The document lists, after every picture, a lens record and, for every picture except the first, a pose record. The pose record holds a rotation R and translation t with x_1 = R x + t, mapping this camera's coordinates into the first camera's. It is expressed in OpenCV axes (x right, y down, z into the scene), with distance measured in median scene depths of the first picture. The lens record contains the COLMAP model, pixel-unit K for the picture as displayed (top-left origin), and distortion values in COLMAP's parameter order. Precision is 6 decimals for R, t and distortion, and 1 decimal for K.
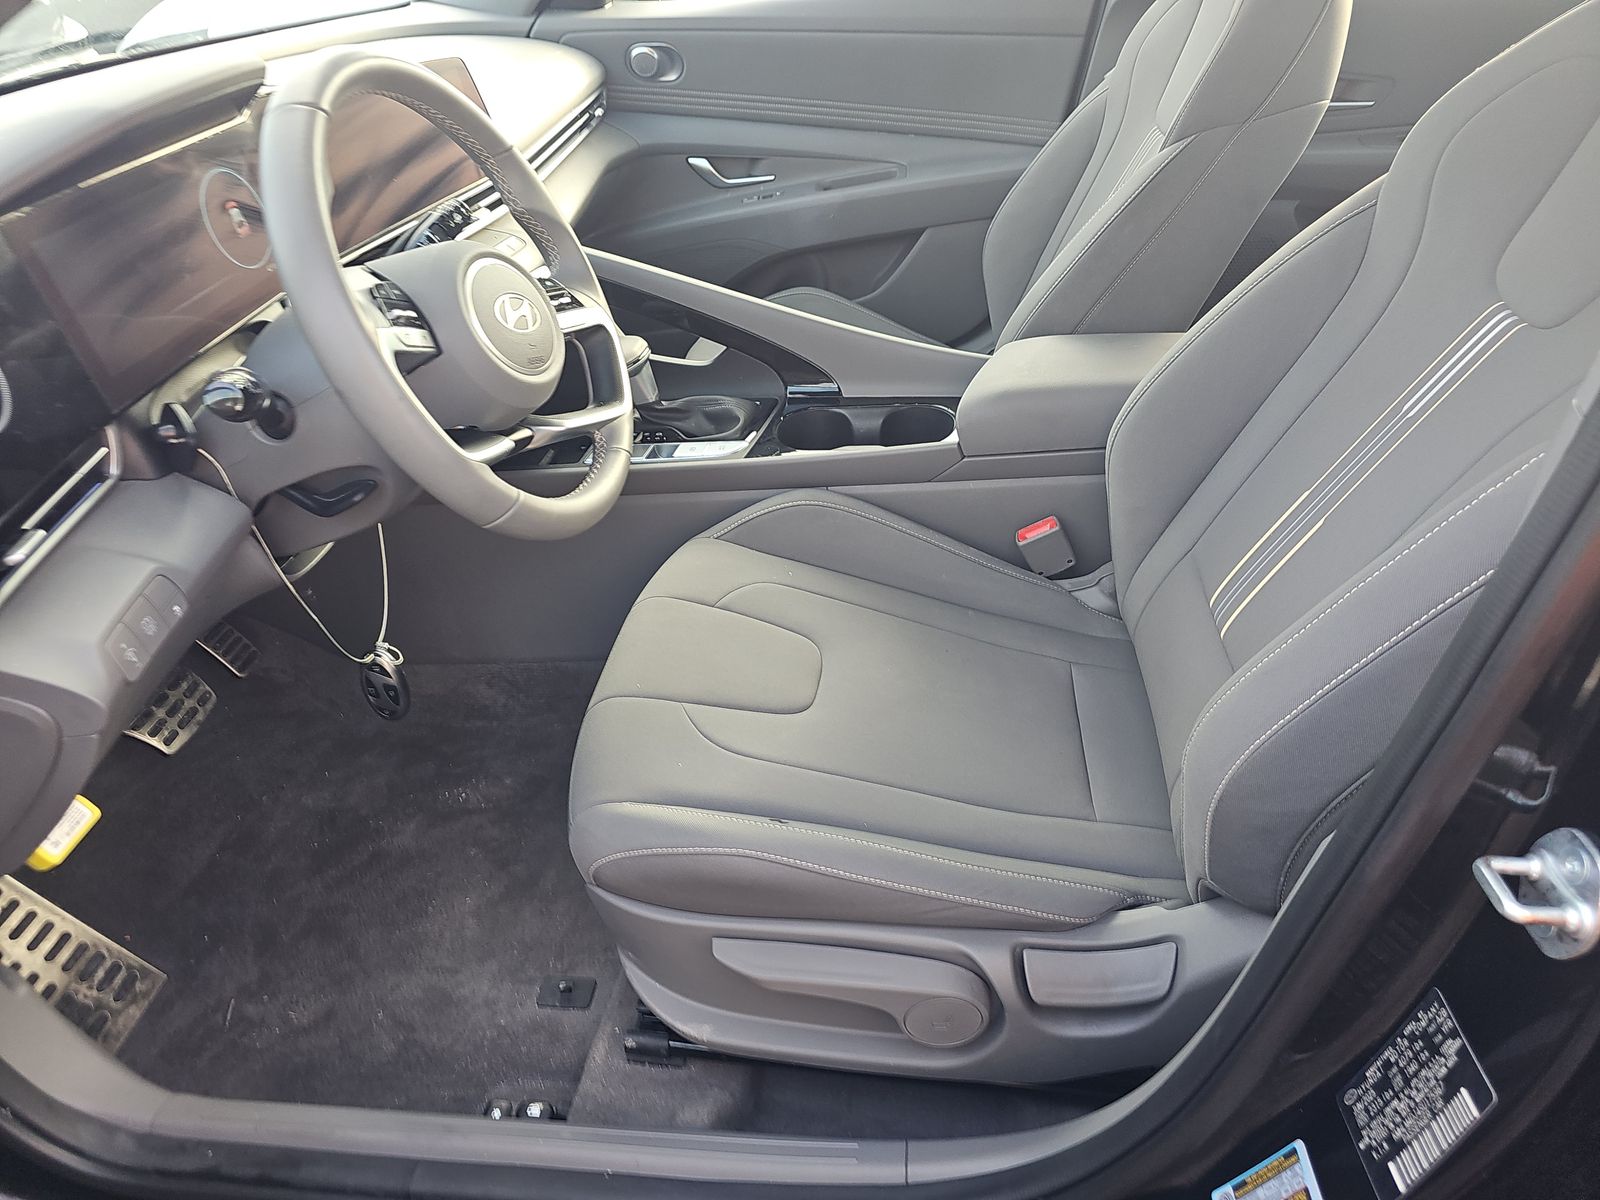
lens RADIAL K [[1086.4, 0, 814.7], [0, 1086.4, 596.8], [0, 0, 1]] dist [0.035434, -0.053064]
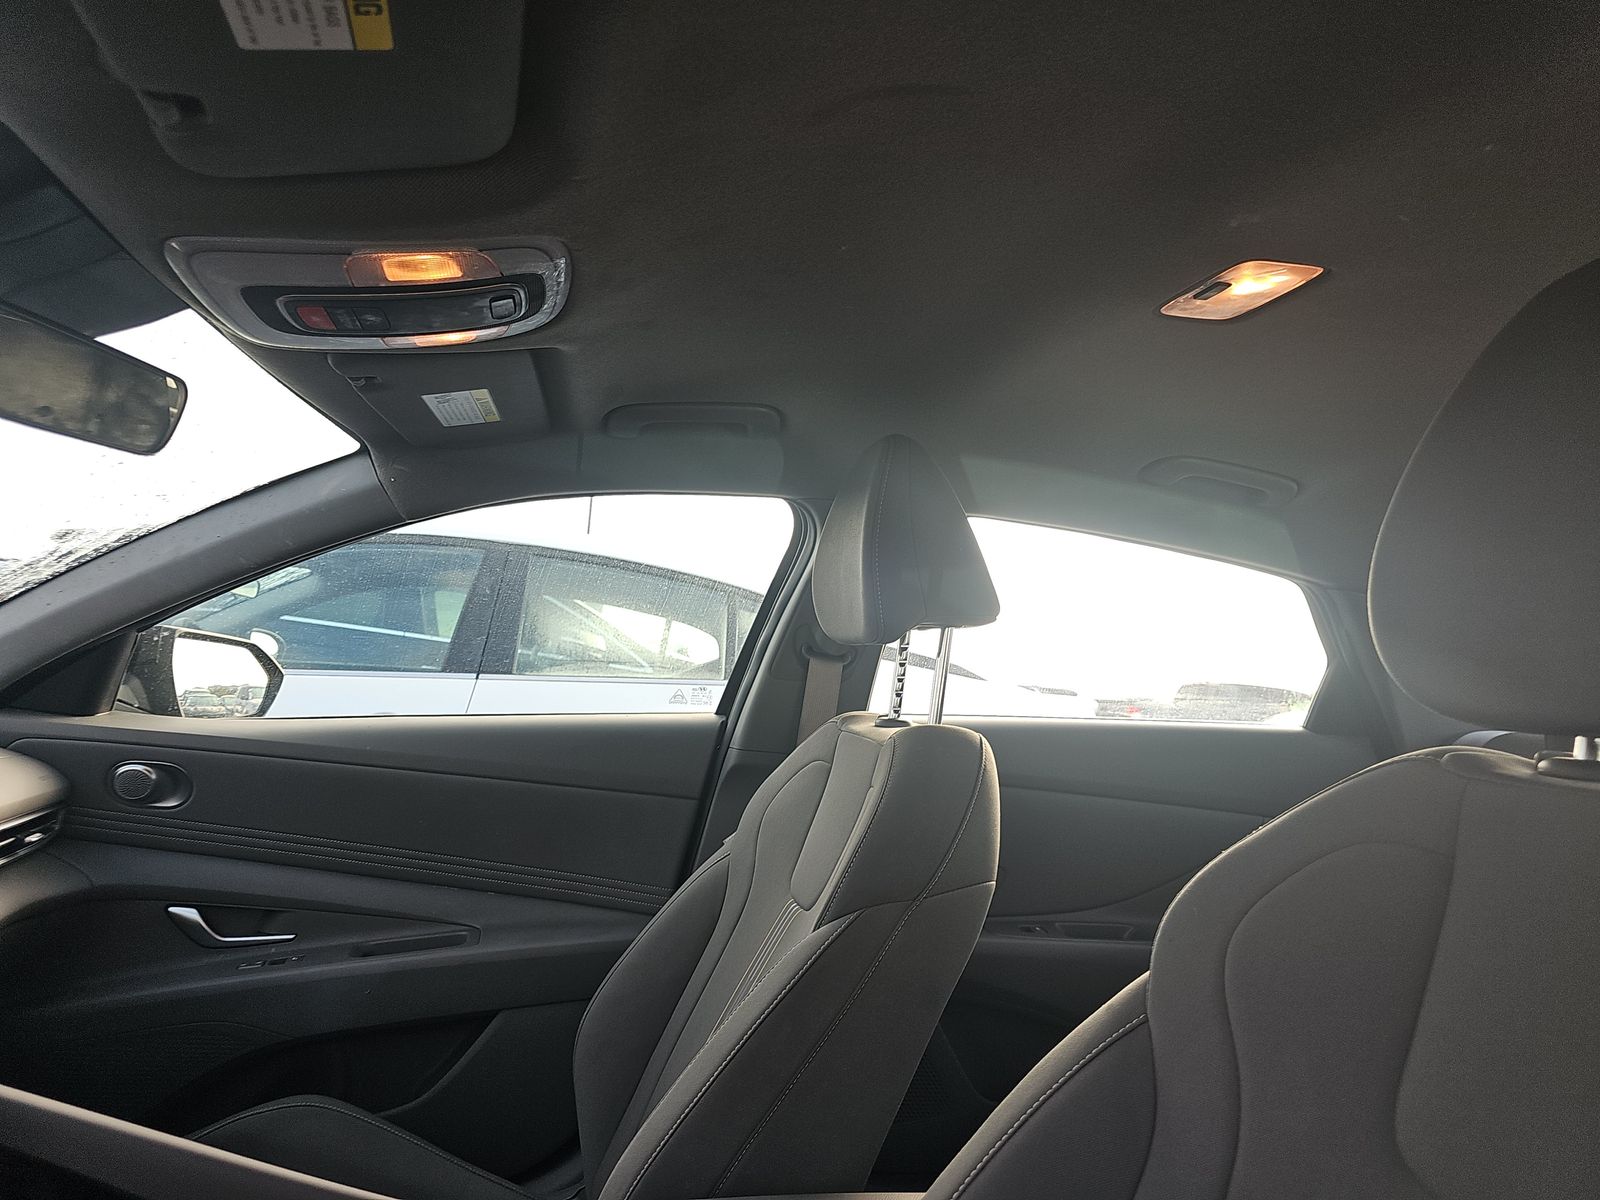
lens RADIAL K [[1079.3, 0, 777.3], [0, 1079.3, 626.7], [0, 0, 1]] dist [0.049875, -0.027835]
pose [[0.953559, 0.129308, 0.272037, 0.048664], [0.061398, 0.800752, -0.595841, -0.094800], [-0.294881, 0.584873, 0.755625, 0.228928]]
